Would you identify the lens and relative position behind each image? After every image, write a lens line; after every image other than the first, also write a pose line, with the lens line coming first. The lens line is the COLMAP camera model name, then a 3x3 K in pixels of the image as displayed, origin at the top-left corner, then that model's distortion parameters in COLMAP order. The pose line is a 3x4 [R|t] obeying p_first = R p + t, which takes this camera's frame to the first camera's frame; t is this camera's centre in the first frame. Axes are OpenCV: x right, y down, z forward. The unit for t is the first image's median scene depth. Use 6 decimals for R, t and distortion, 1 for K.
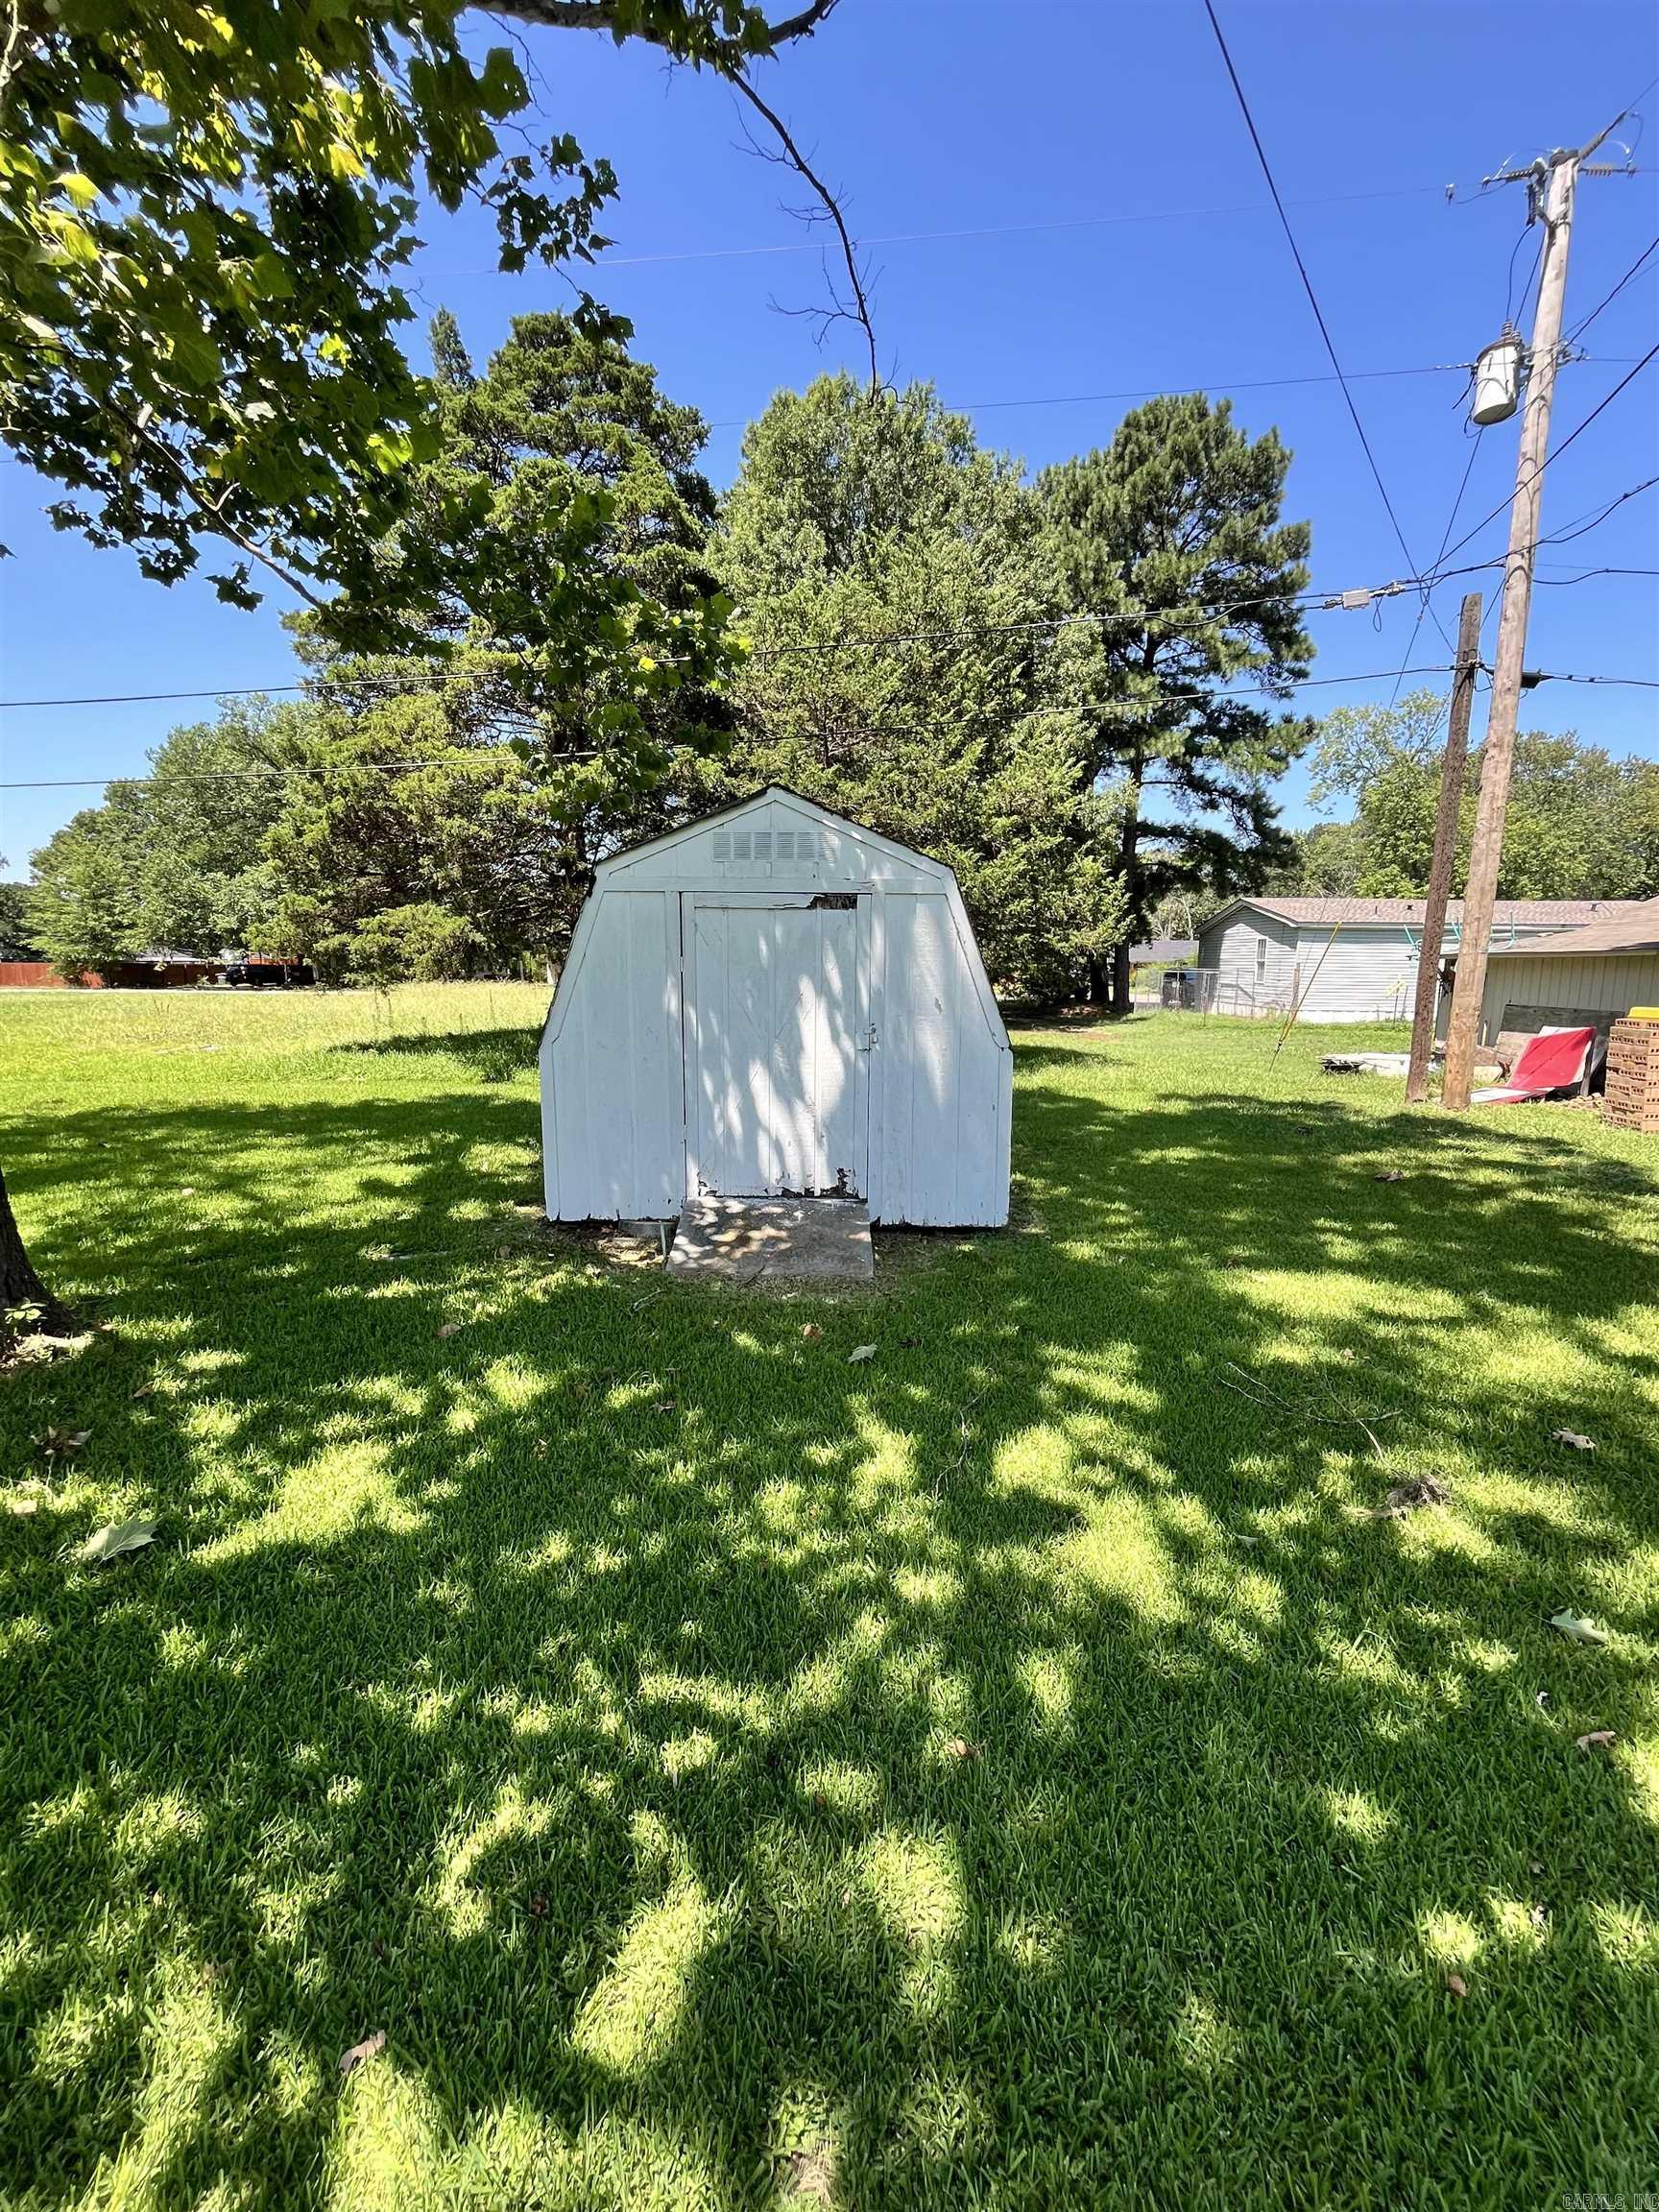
lens RADIAL K [[890.9, 0, 829.5], [0, 890.9, 1106.0], [0, 0, 1]] dist [0.001200, -0.003150]
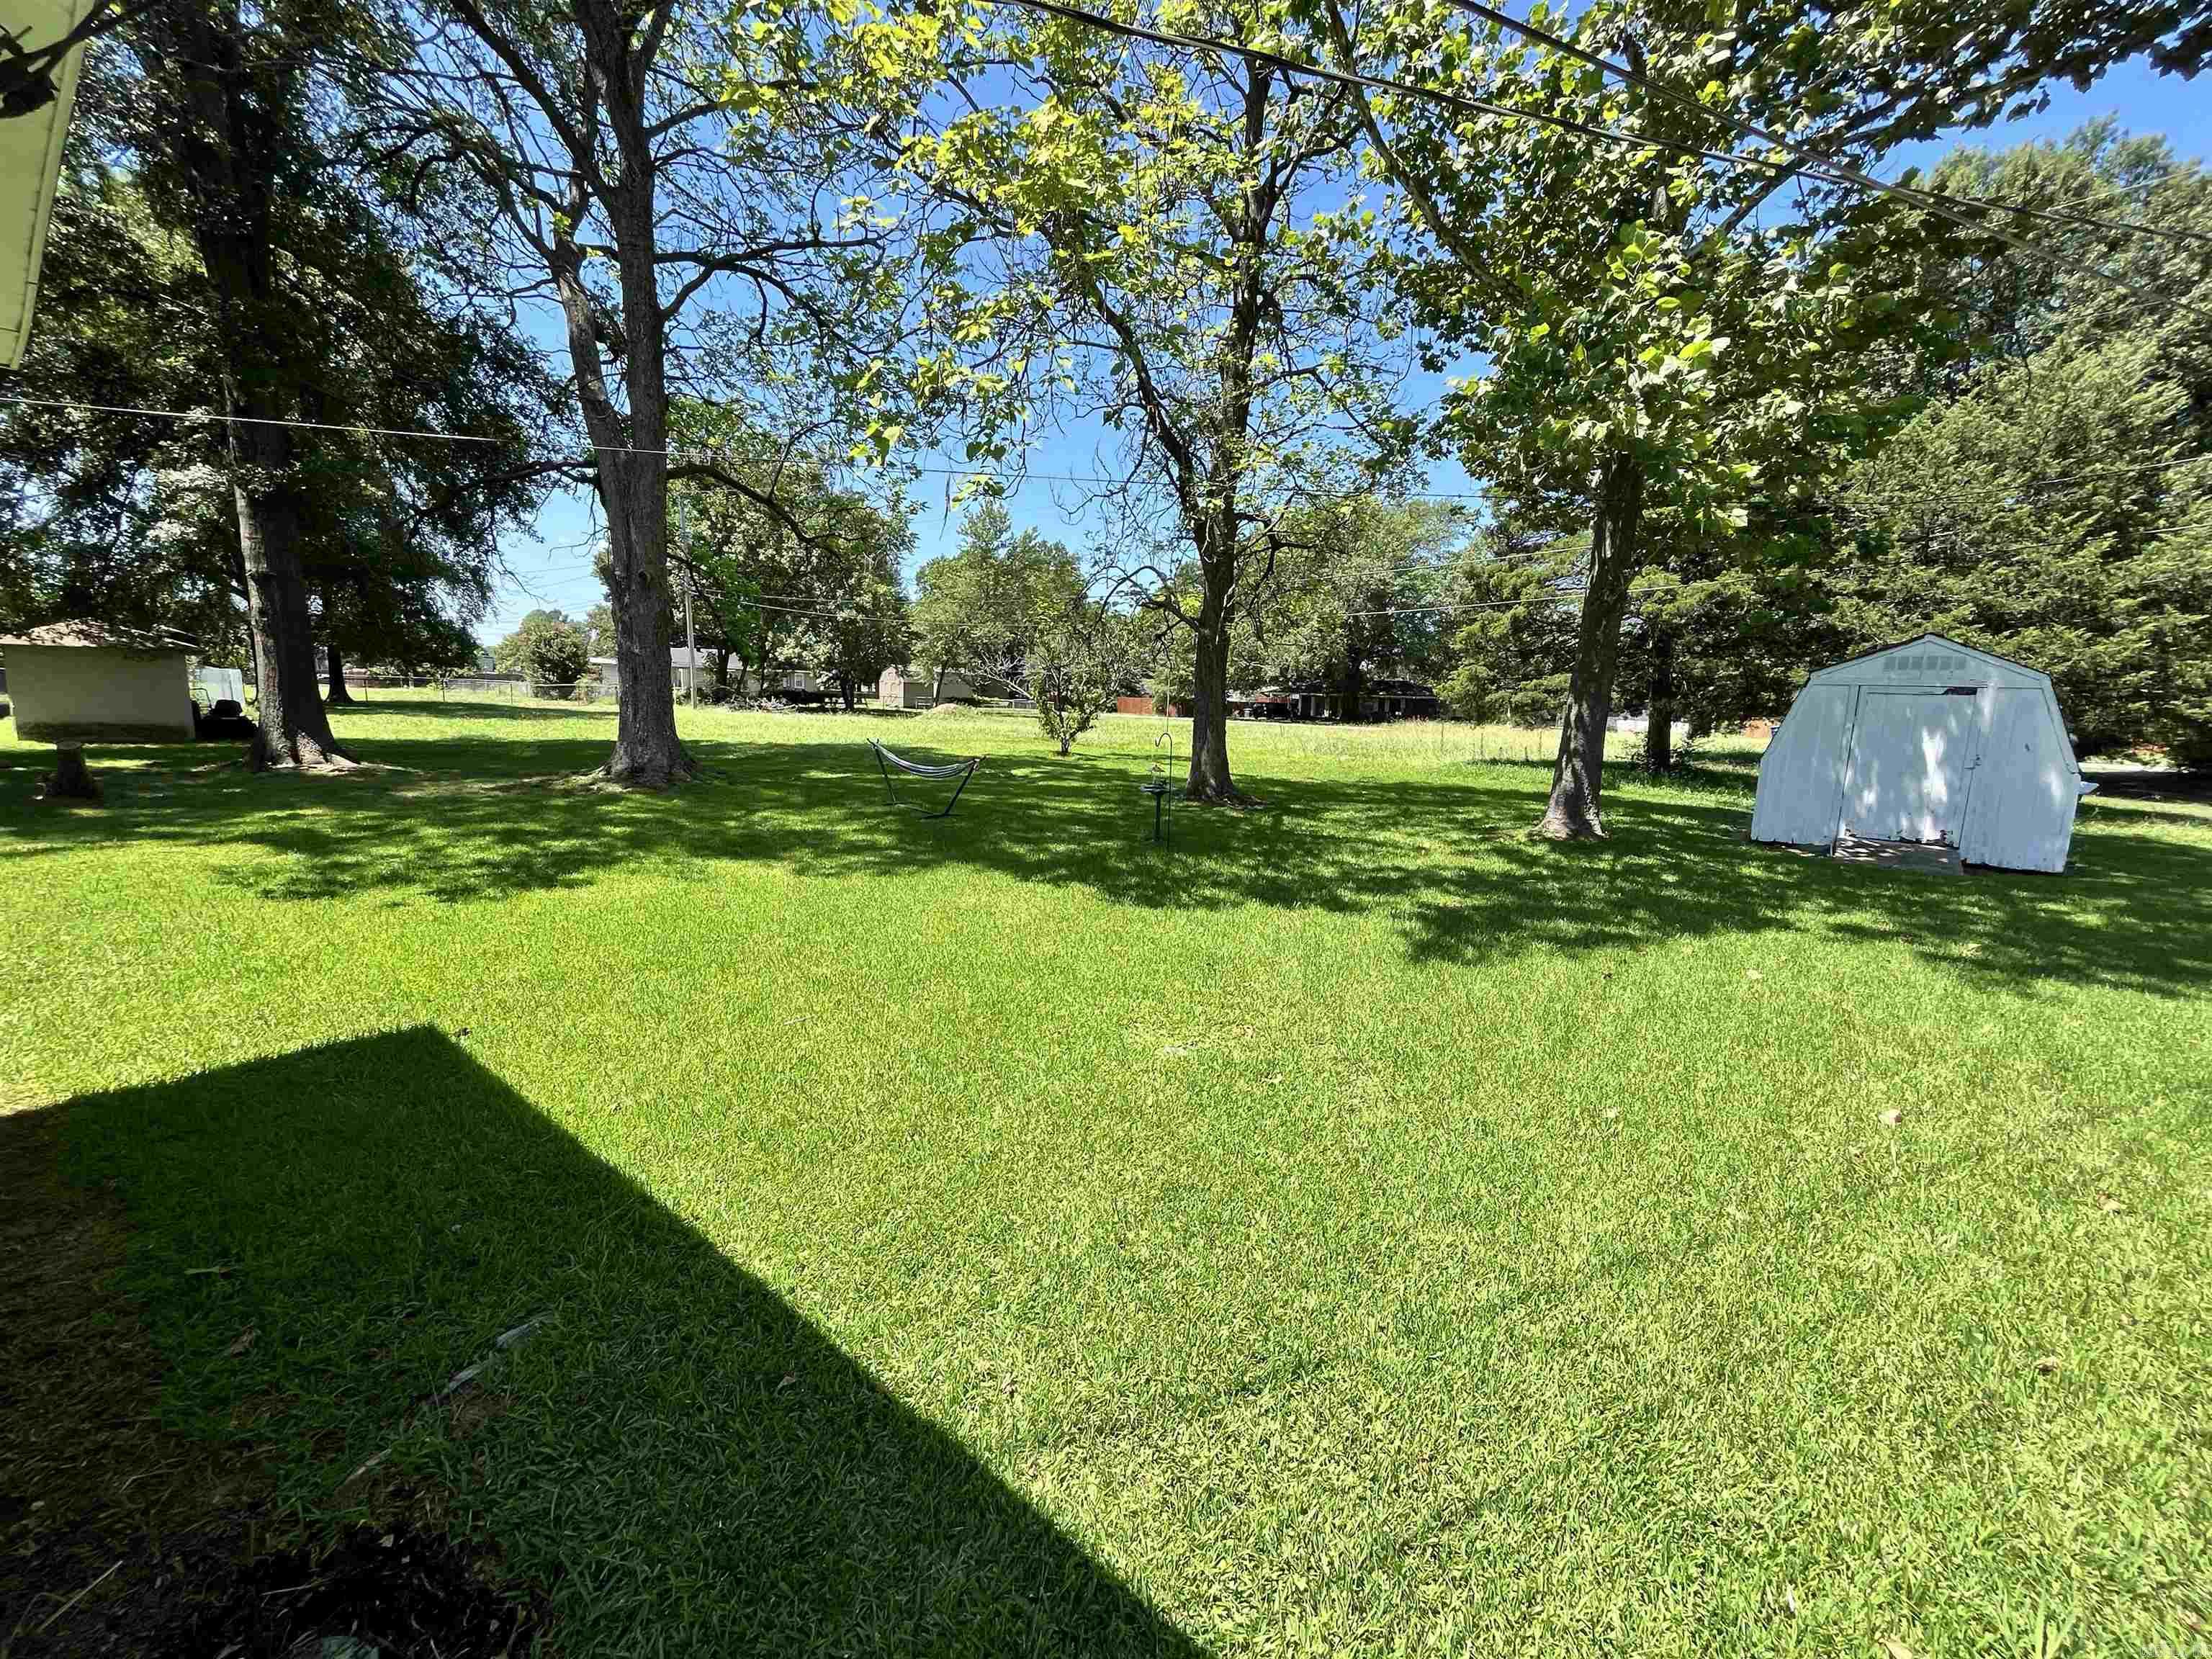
lens RADIAL K [[890.9, 0, 1106.0], [0, 890.9, 829.5], [0, 0, 1]] dist [0.001200, -0.003150]
pose [[0.776697, 0.112335, -0.619777, -0.084089], [-0.124696, 0.991916, 0.023518, 0.105403], [0.617409, 0.059017, 0.784426, -0.678385]]
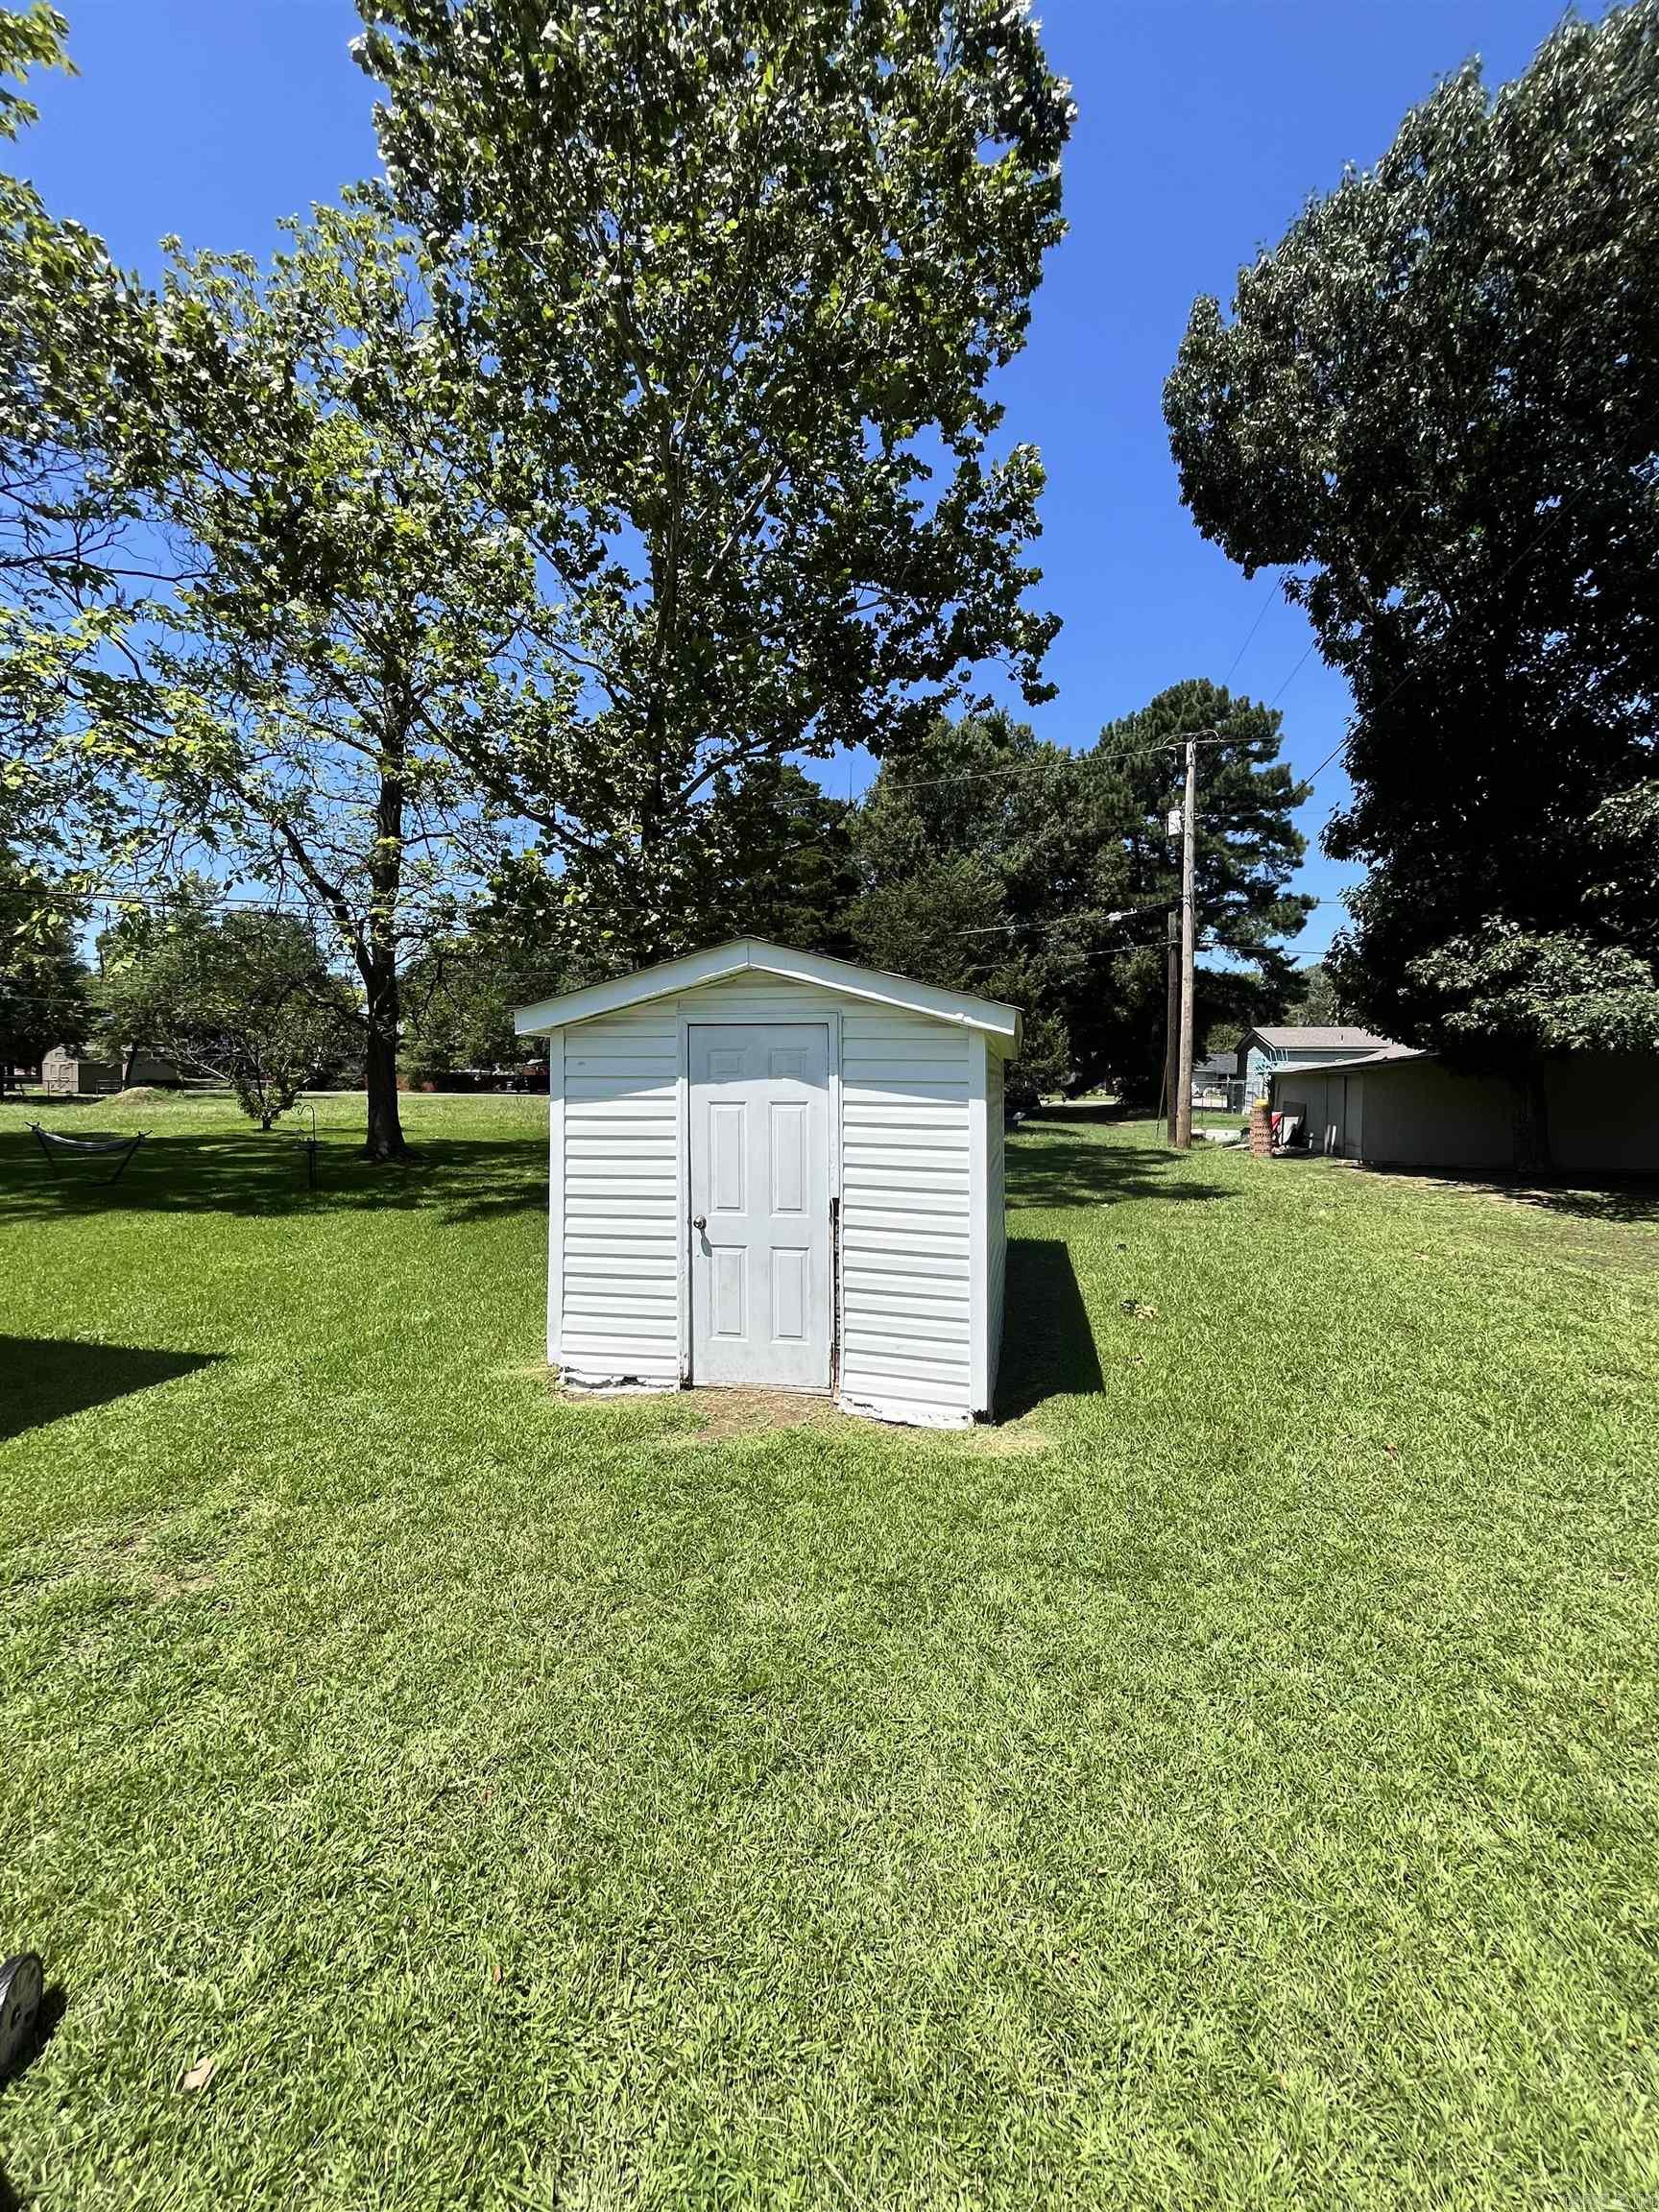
lens RADIAL K [[890.9, 0, 829.5], [0, 890.9, 1106.0], [0, 0, 1]] dist [0.001200, -0.003150]
pose [[0.979259, 0.007458, -0.202474, 0.253828], [-0.031982, 0.992484, -0.118119, 0.137164], [0.200071, 0.122144, 0.972138, -0.924936]]
